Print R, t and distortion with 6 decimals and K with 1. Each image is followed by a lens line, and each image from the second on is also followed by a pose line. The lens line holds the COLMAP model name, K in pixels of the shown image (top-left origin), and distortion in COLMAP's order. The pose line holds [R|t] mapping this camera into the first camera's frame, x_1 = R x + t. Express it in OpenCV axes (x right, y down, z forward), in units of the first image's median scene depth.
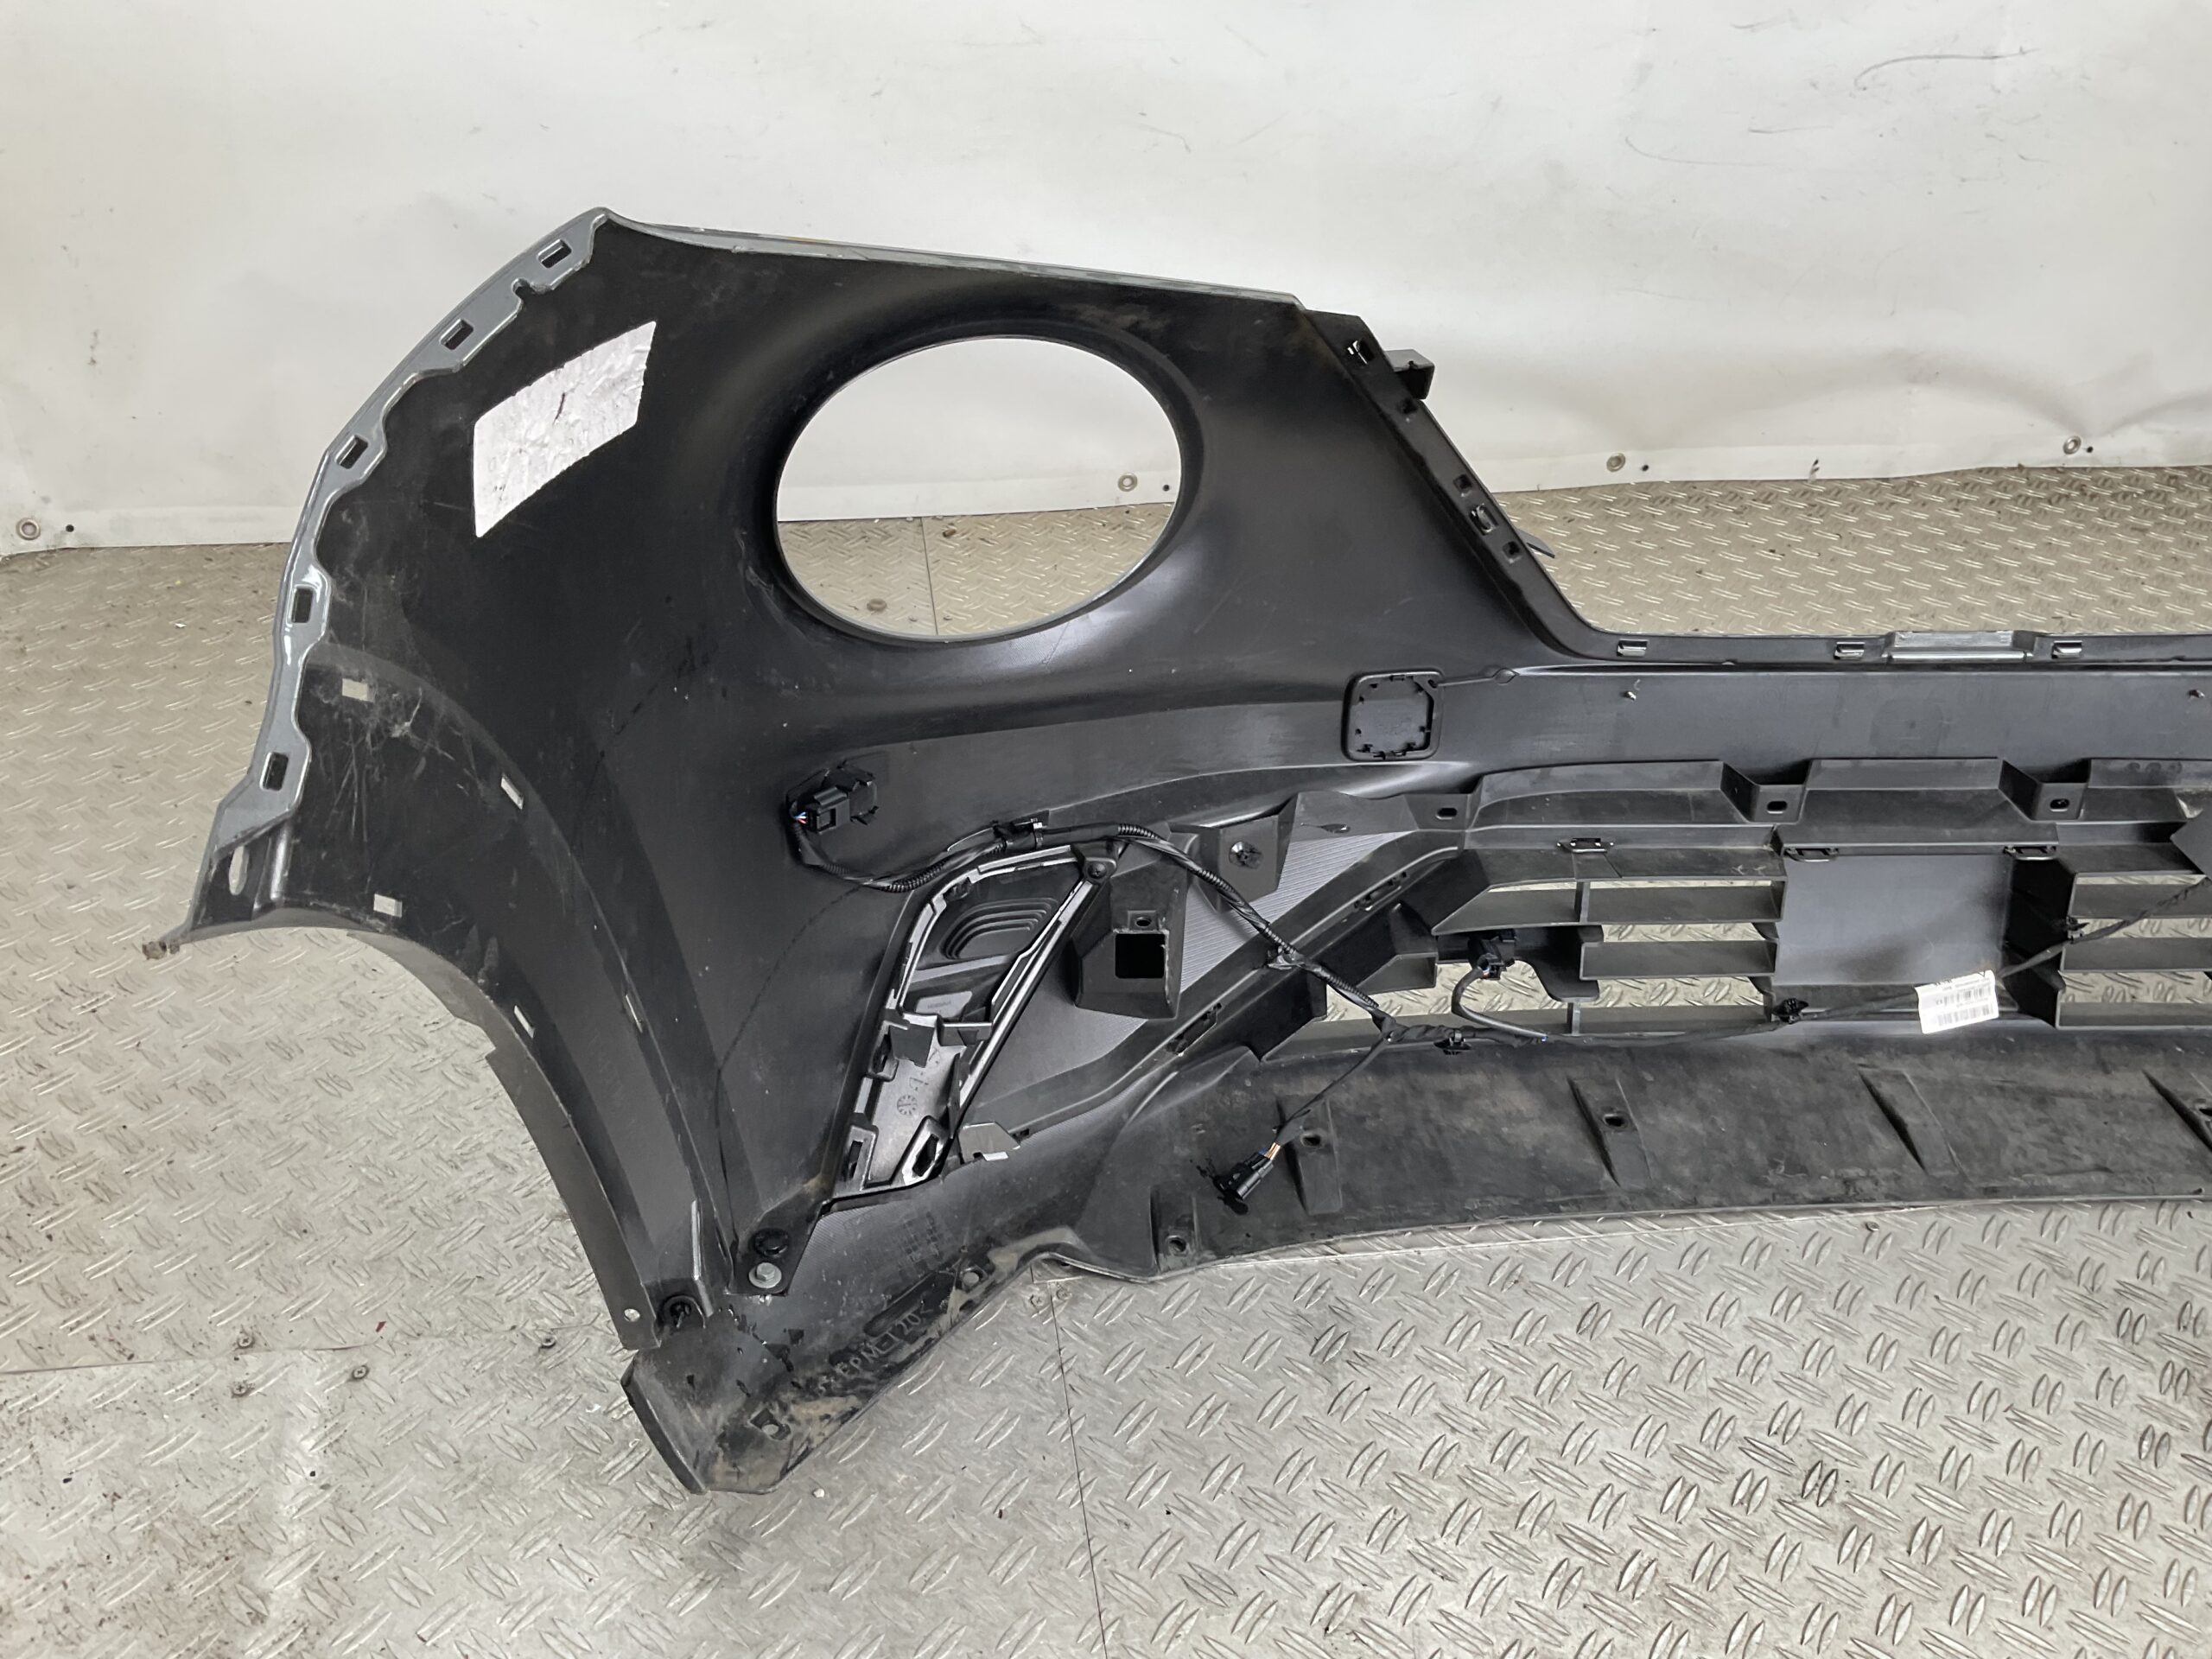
lens RADIAL K [[1831.5, 0, 1108.5], [0, 1831.5, 828.1], [0, 0, 1]] dist [0.125749, -0.254898]
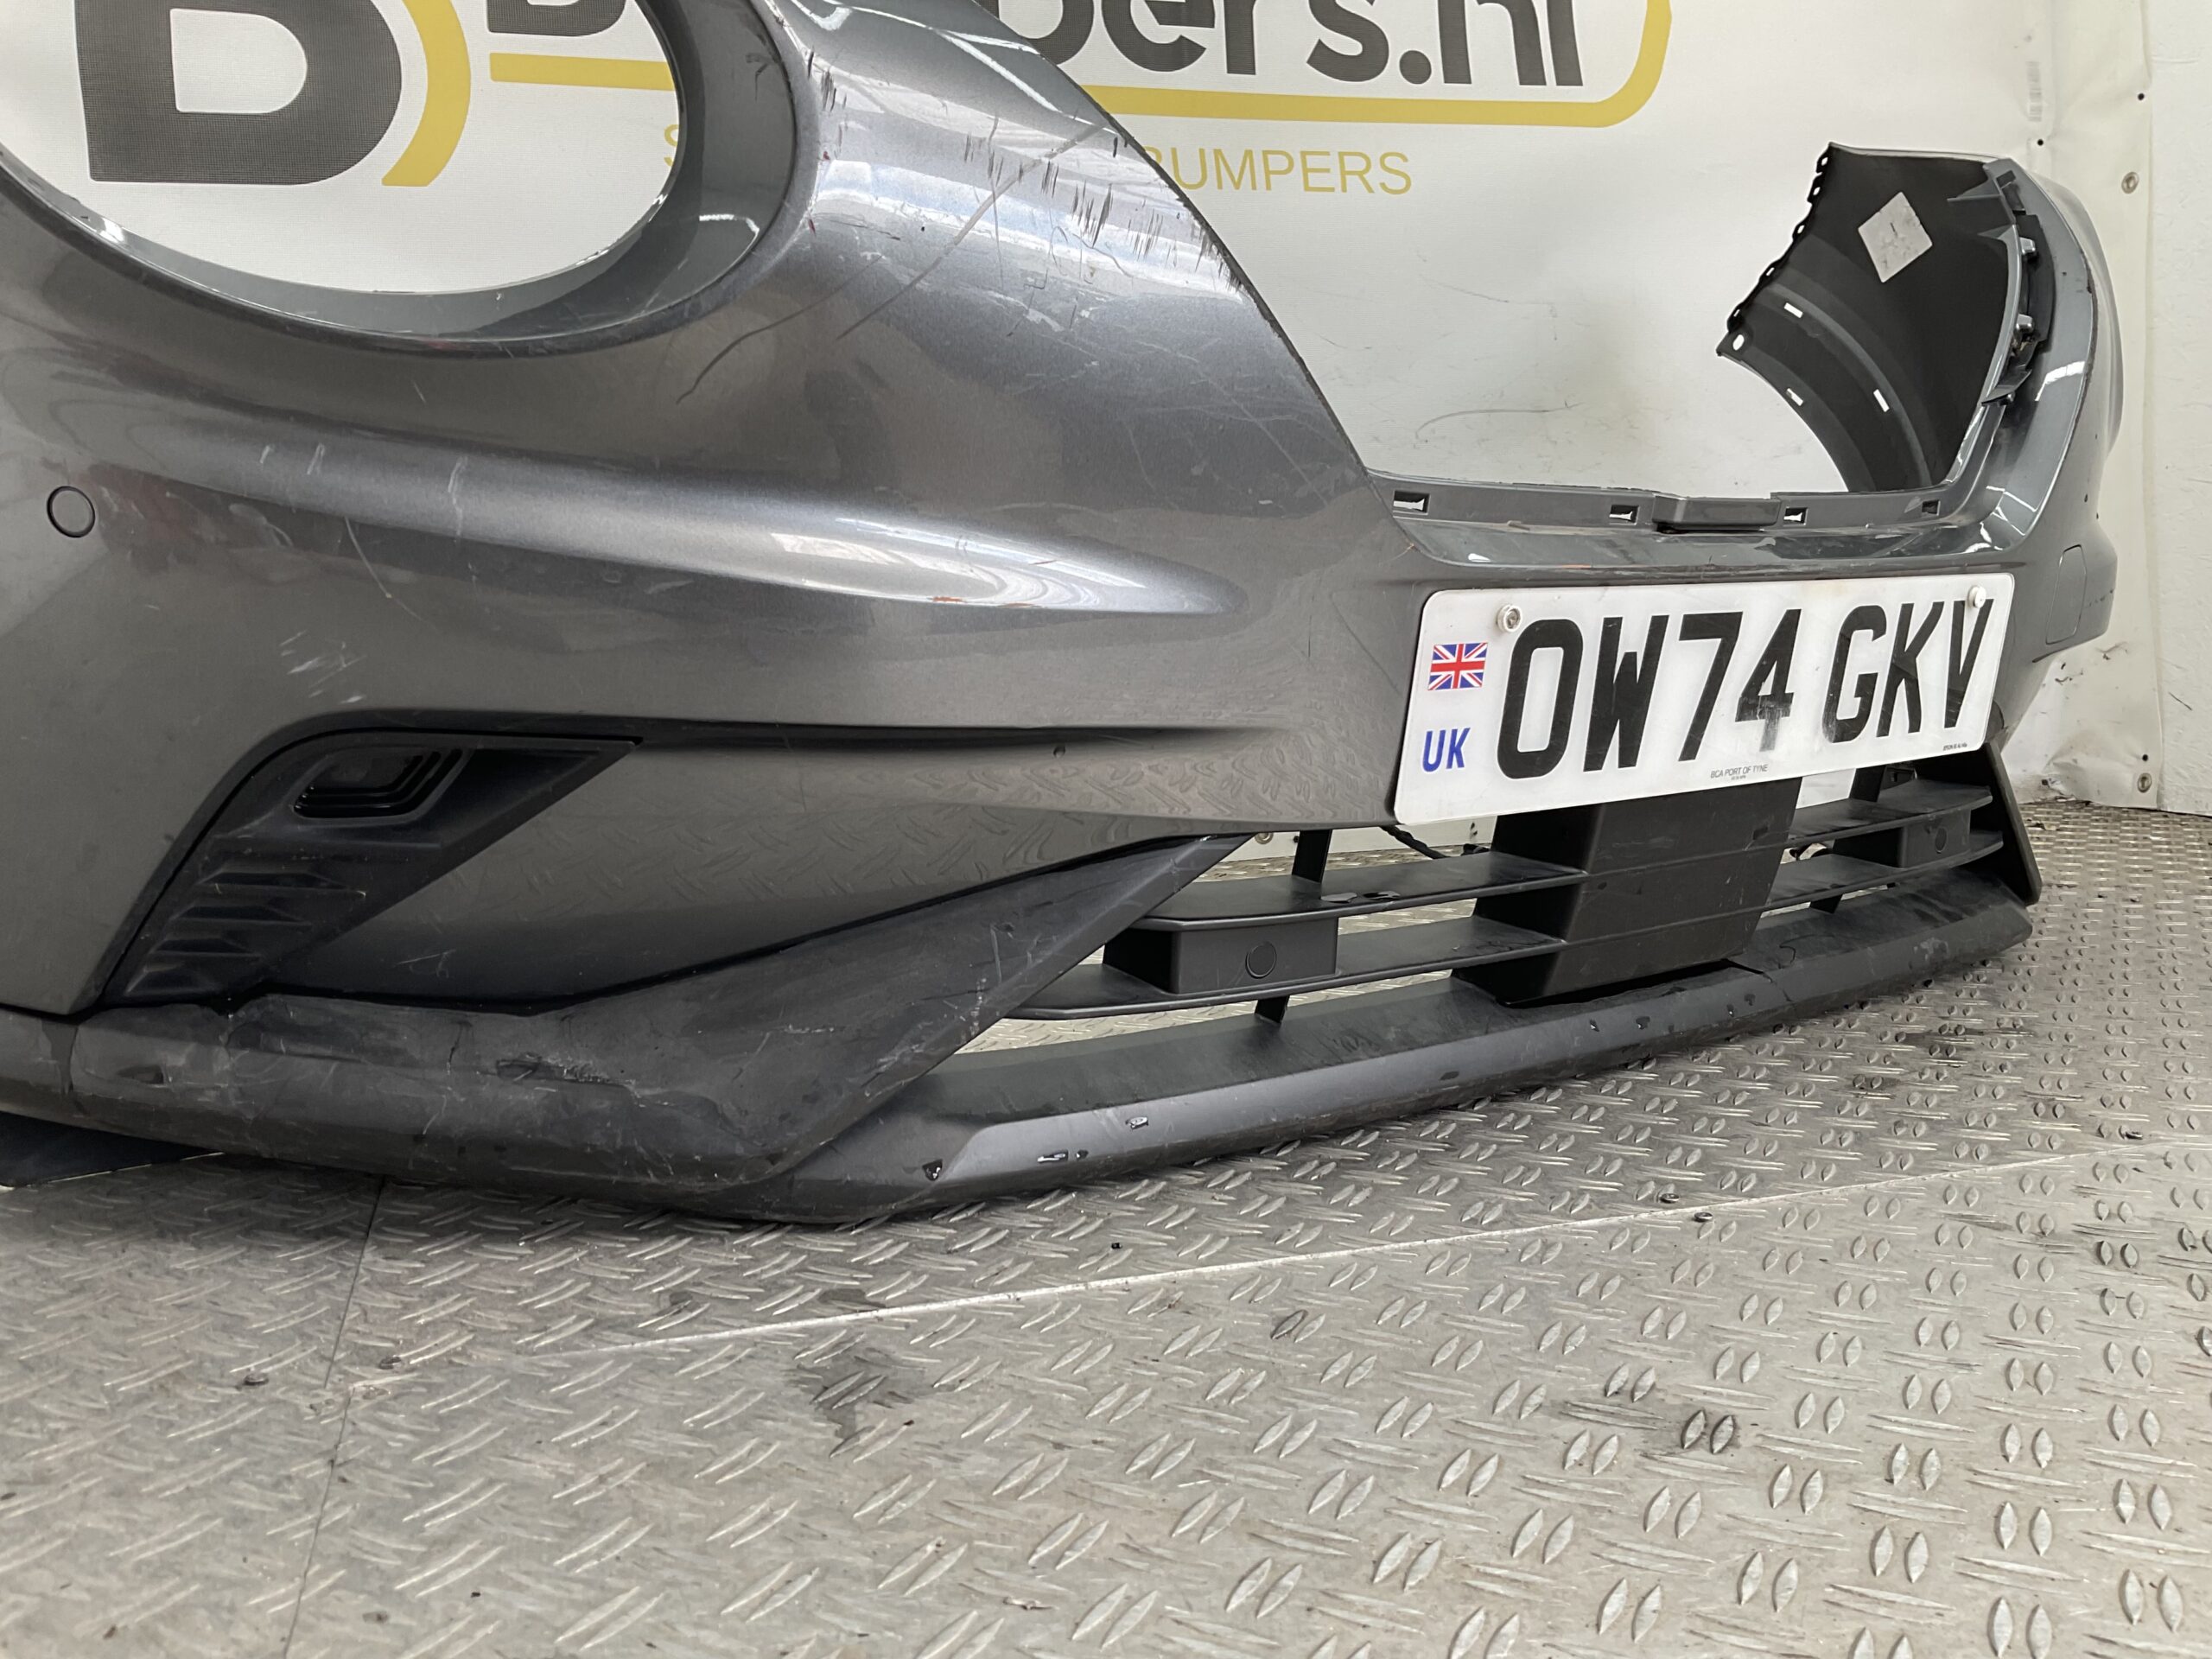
lens RADIAL K [[1818.0, 0, 1110.2], [0, 1818.0, 831.8], [0, 0, 1]] dist [0.142245, -0.295601]
pose [[0.986687, -0.072866, 0.145391, 0.122658], [0.132332, 0.879392, -0.457338, 0.377228], [-0.094532, 0.470489, 0.877328, 0.396210]]
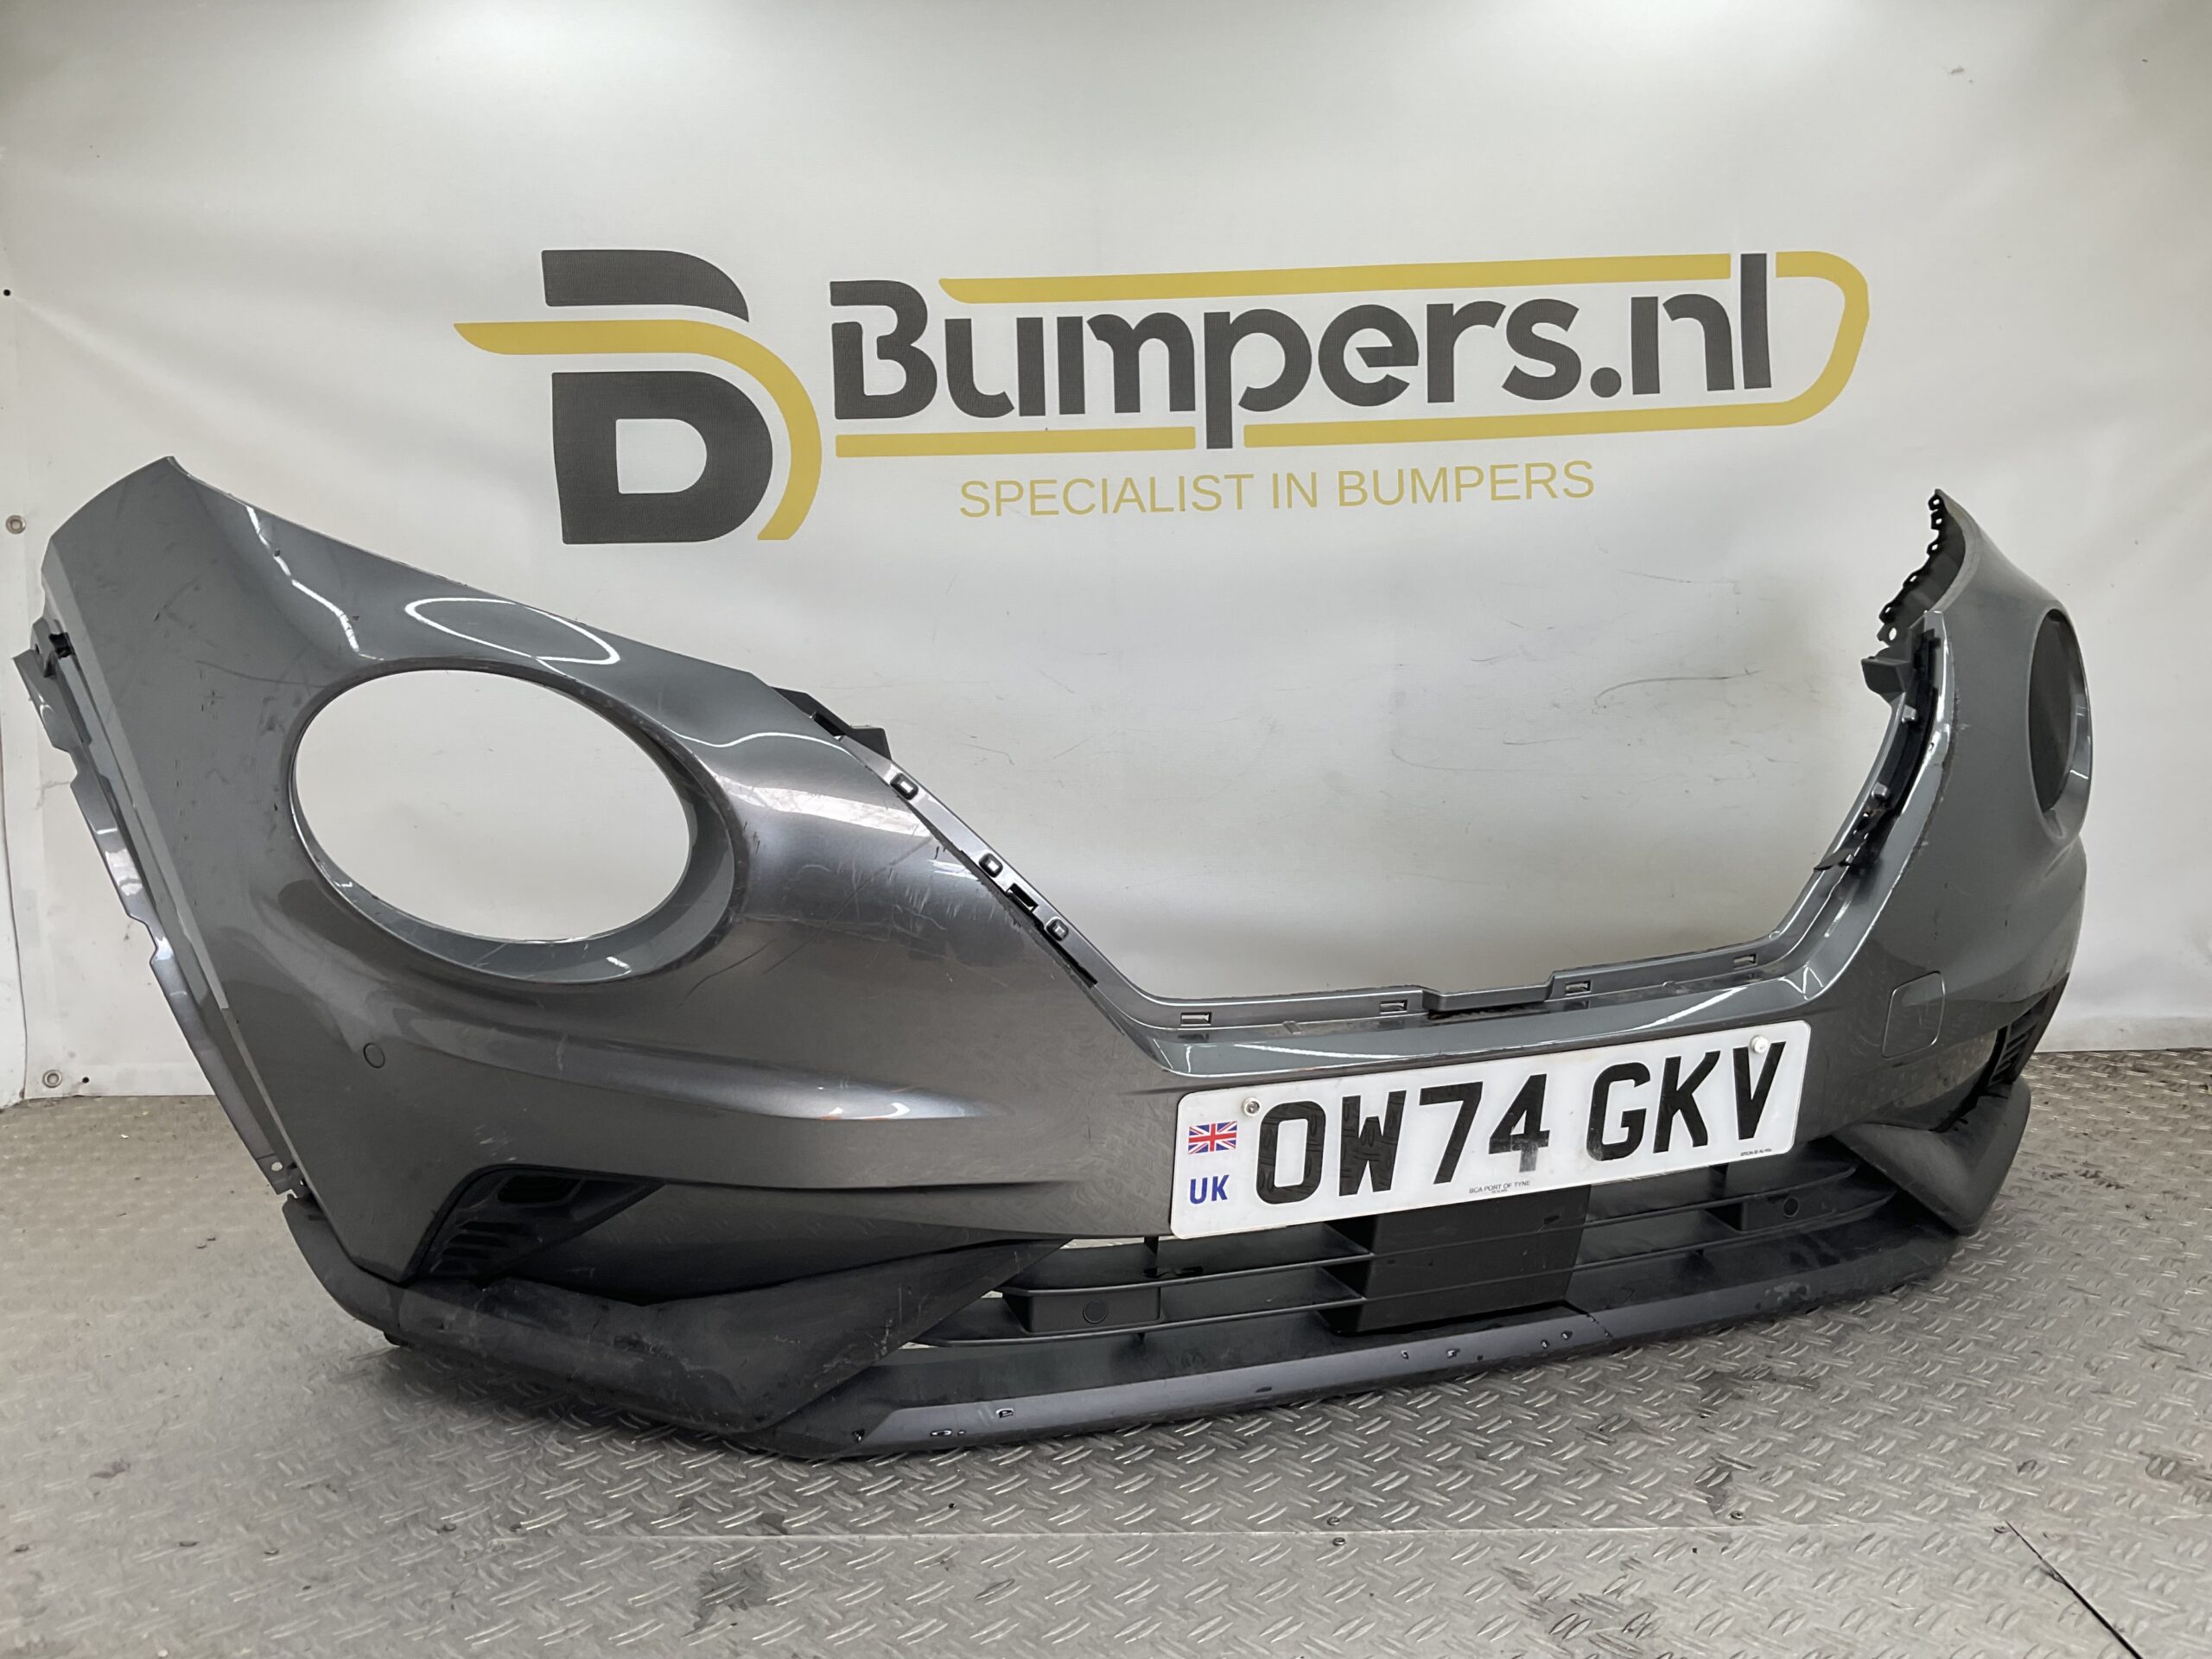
lens RADIAL K [[1831.5, 0, 1108.5], [0, 1831.5, 828.1], [0, 0, 1]] dist [0.125749, -0.254898]
pose [[0.986875, -0.028442, -0.158960, 0.471361], [-0.047048, 0.891020, -0.451519, 0.335999], [0.154479, 0.453071, 0.877988, -0.033637]]
